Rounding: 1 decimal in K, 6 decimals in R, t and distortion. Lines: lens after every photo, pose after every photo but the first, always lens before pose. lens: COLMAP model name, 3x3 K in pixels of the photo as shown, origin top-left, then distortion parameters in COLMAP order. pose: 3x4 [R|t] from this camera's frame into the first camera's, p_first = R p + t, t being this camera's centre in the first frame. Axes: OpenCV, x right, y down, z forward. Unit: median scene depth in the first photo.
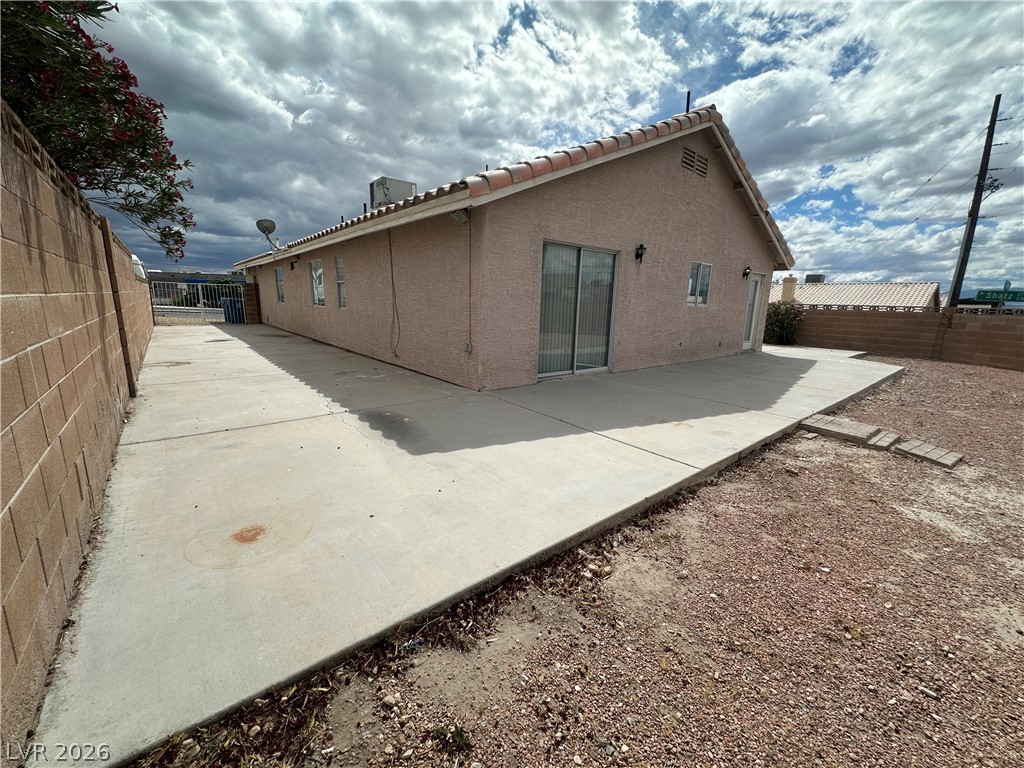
lens RADIAL K [[407.9, 0, 512.0], [0, 407.9, 387.3], [0, 0, 1]] dist [-0.002718, 0.000590]
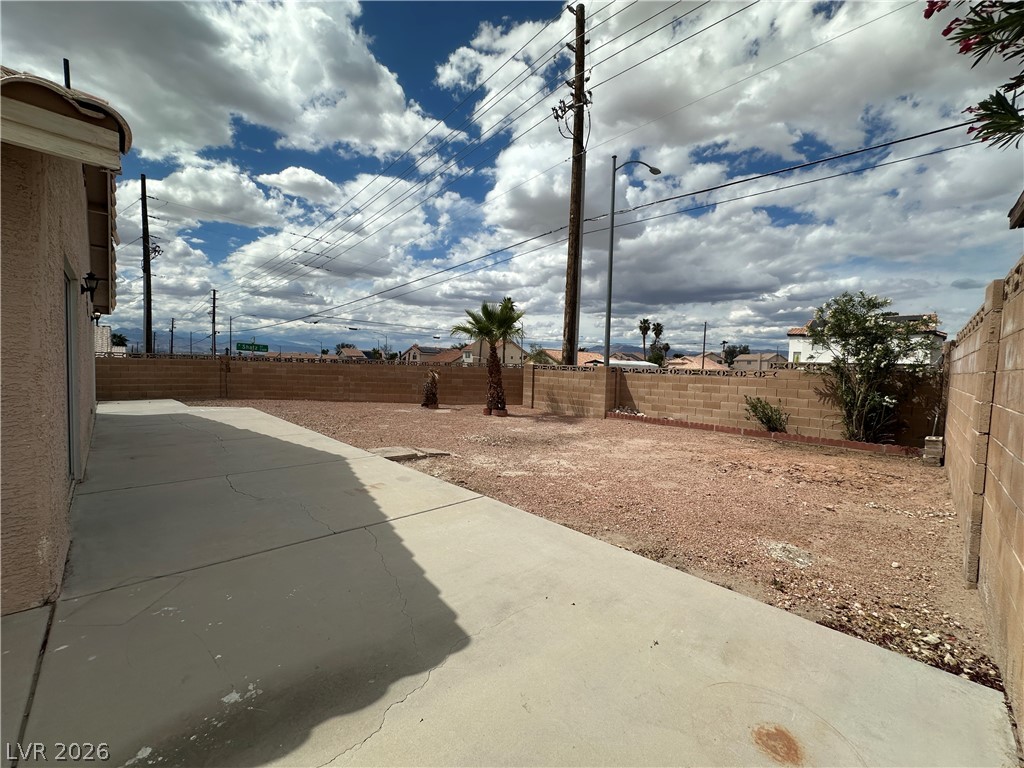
lens RADIAL K [[407.9, 0, 512.9], [0, 407.9, 386.2], [0, 0, 1]] dist [-0.002718, 0.000590]
pose [[-0.088802, -0.081367, 0.992720, -0.672605], [0.175908, 0.979711, 0.096036, -0.210795], [-0.980393, 0.183156, -0.072687, 0.746622]]
